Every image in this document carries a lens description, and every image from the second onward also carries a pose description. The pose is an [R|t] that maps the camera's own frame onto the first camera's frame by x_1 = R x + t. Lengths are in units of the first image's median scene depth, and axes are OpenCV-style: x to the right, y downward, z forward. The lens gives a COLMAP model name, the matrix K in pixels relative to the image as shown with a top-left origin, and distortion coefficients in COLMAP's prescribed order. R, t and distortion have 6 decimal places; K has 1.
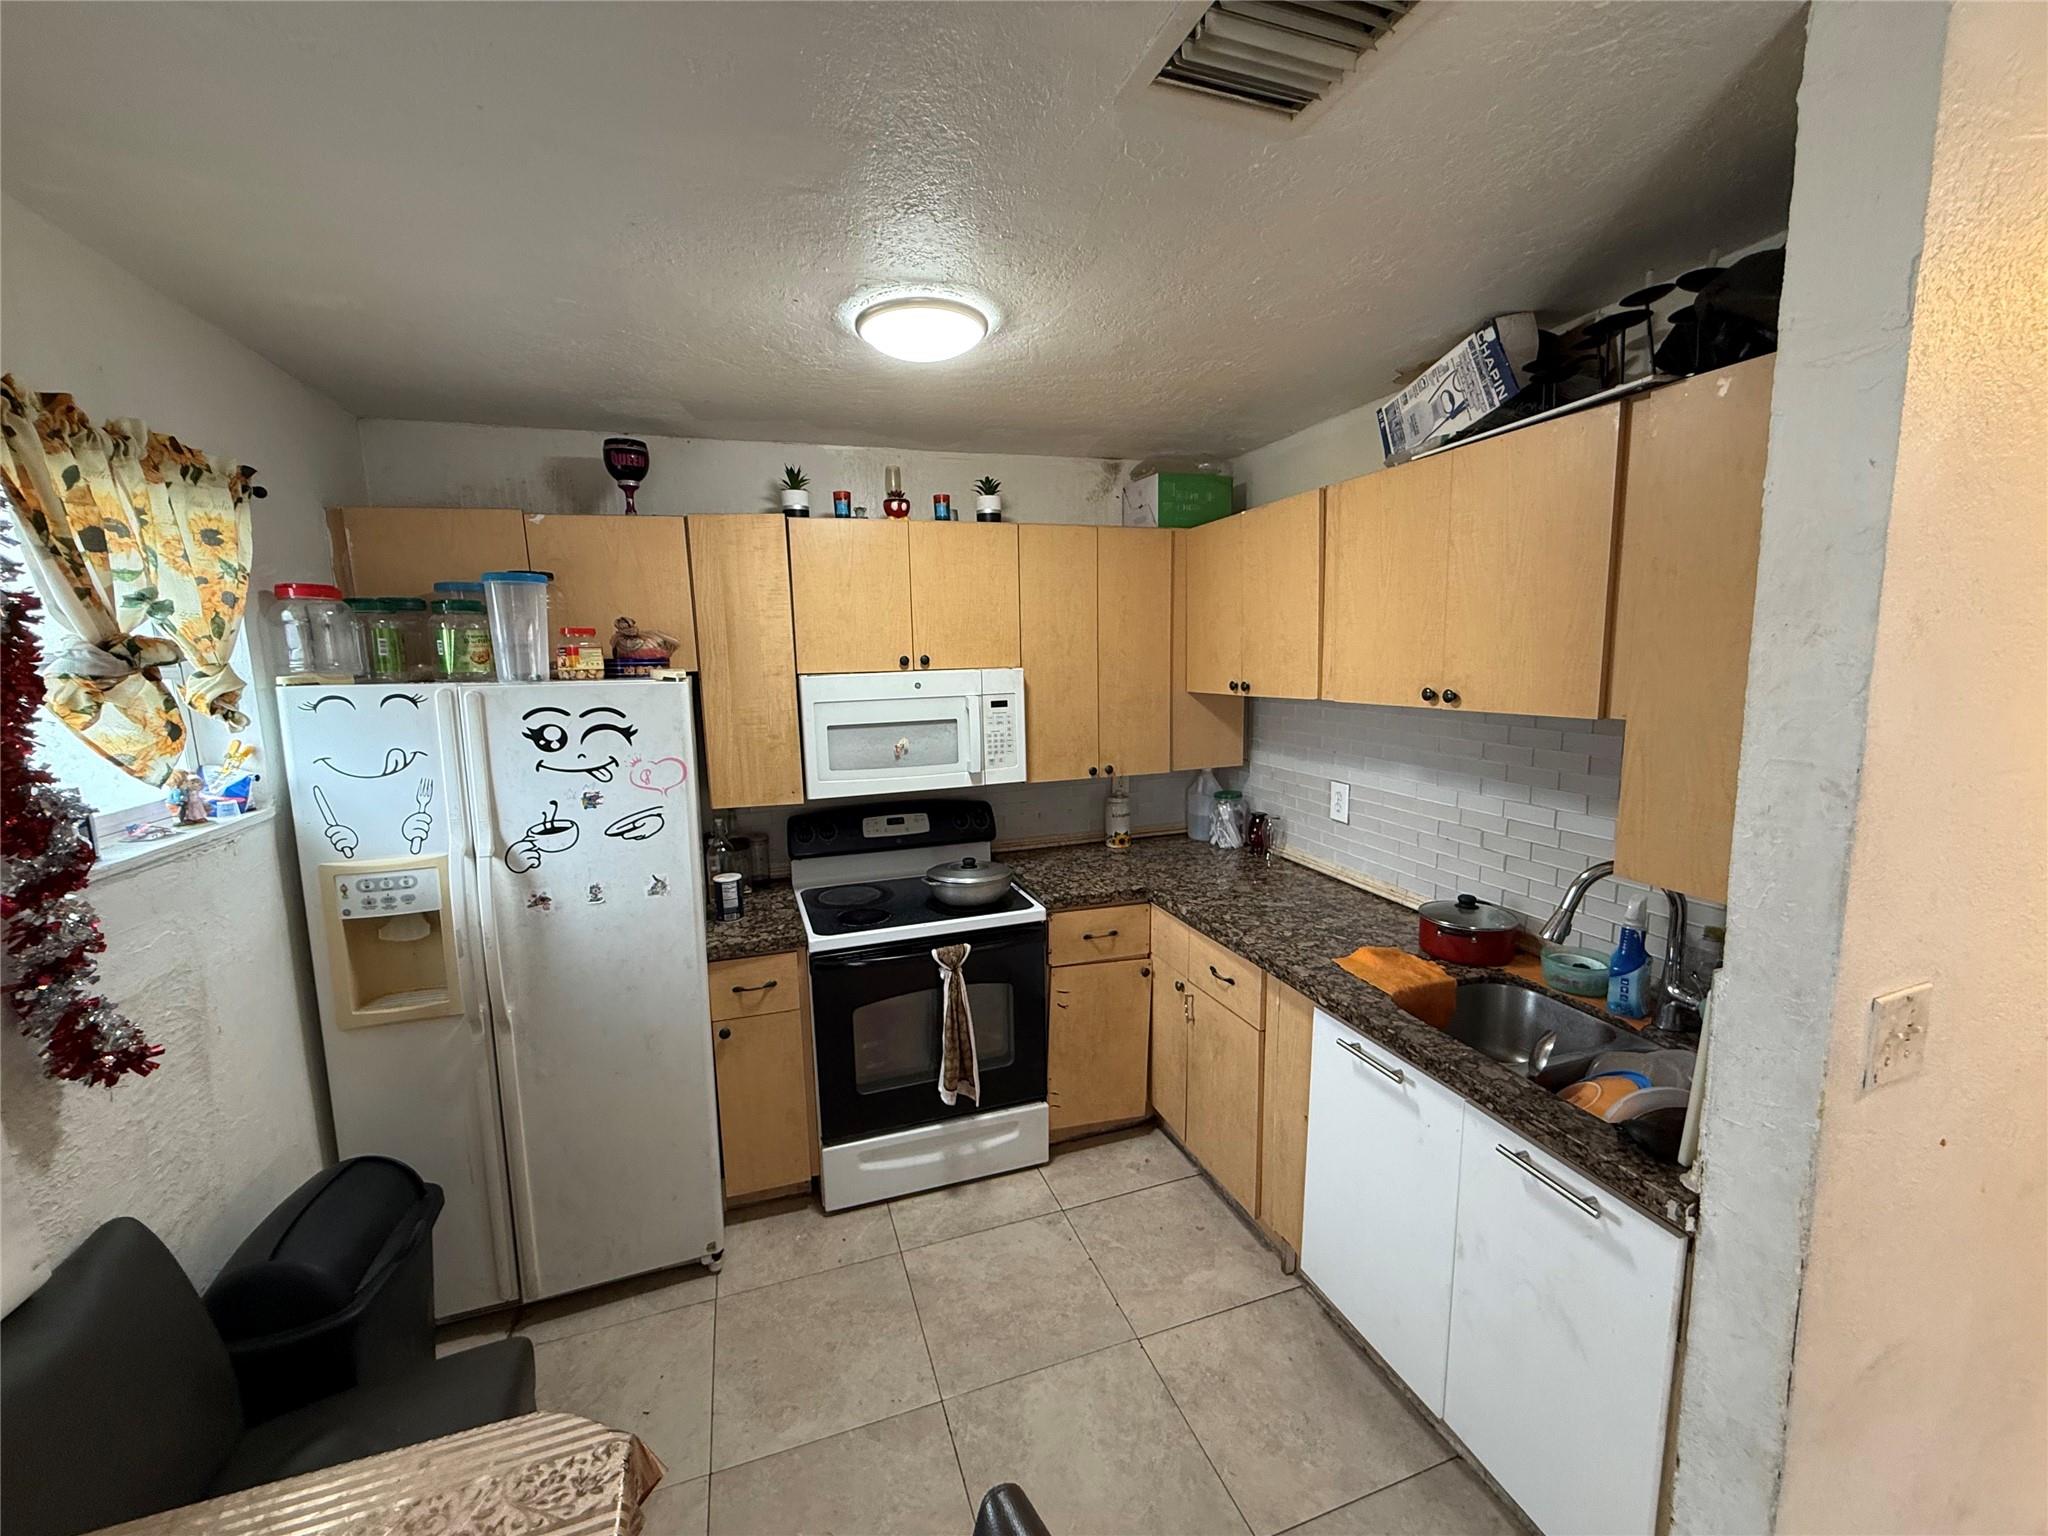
lens RADIAL K [[817.0, 0, 1018.6], [0, 817.0, 764.8], [0, 0, 1]] dist [-0.000230, -0.000126]
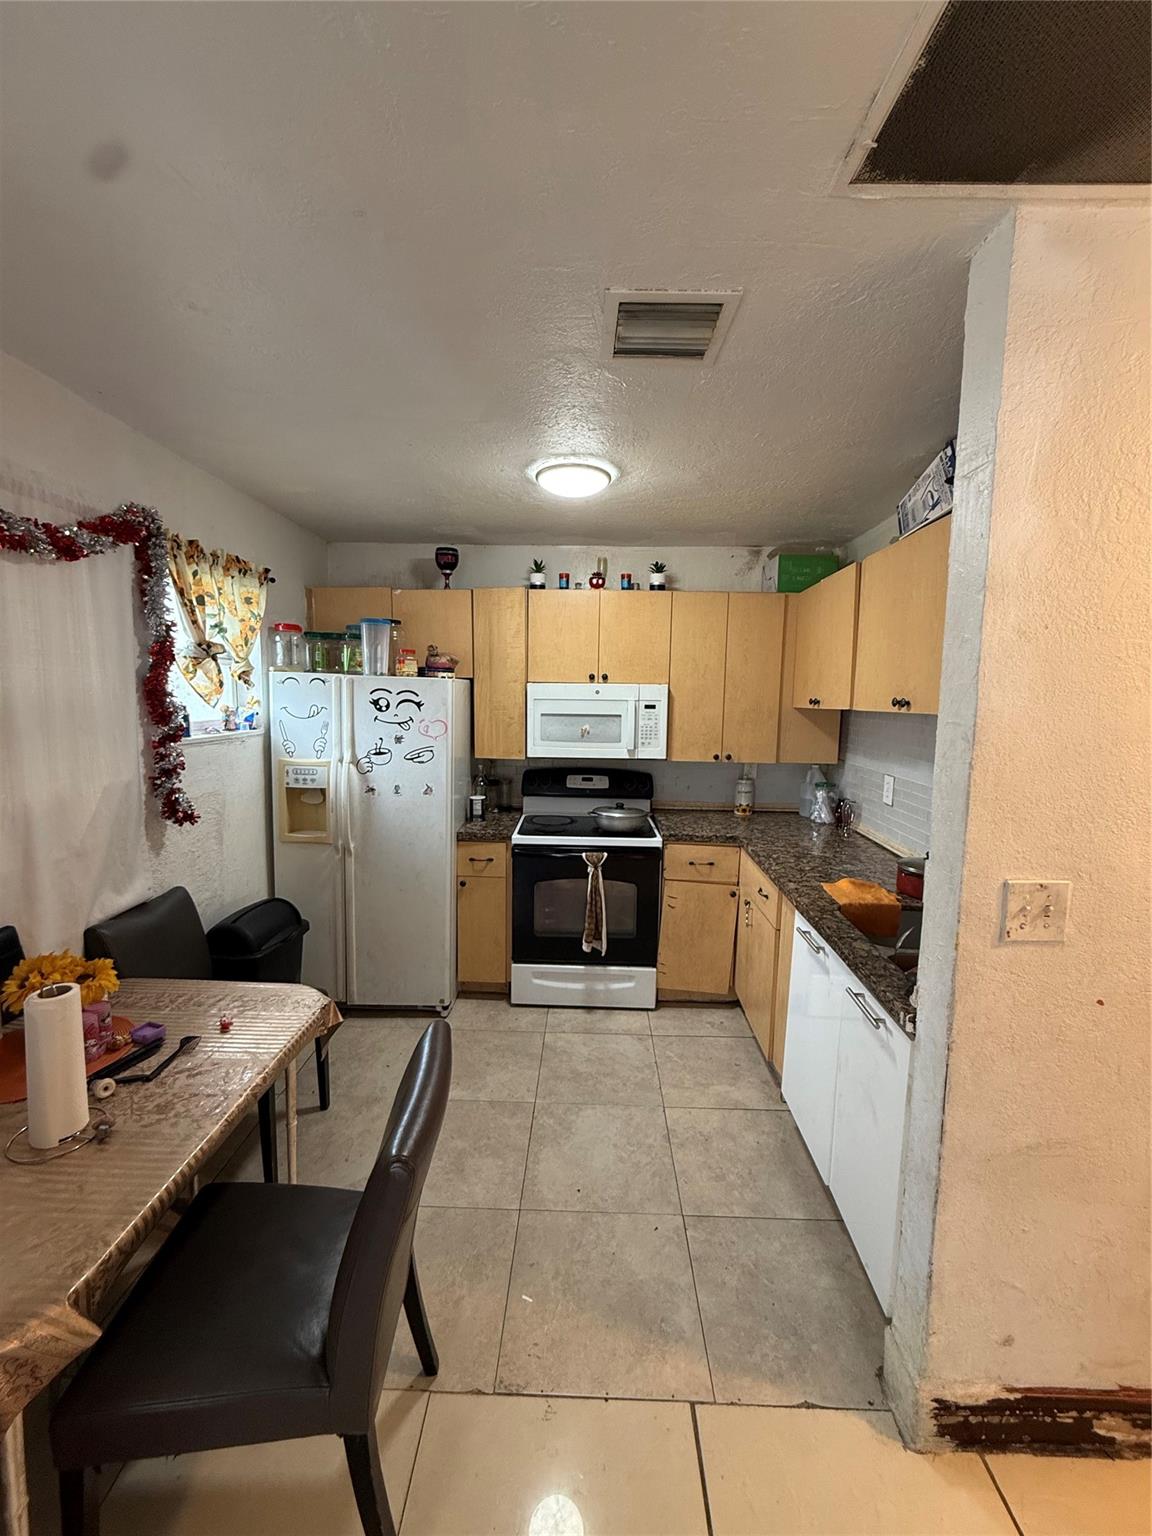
lens RADIAL K [[612.7, 0, 579.8], [0, 612.7, 759.9], [0, 0, 1]] dist [-0.000230, -0.000126]
pose [[0.939094, 0.075548, -0.335255, 0.293447], [-0.085676, 0.996202, -0.015501, 0.065434], [0.332810, 0.043280, 0.942000, -0.158732]]
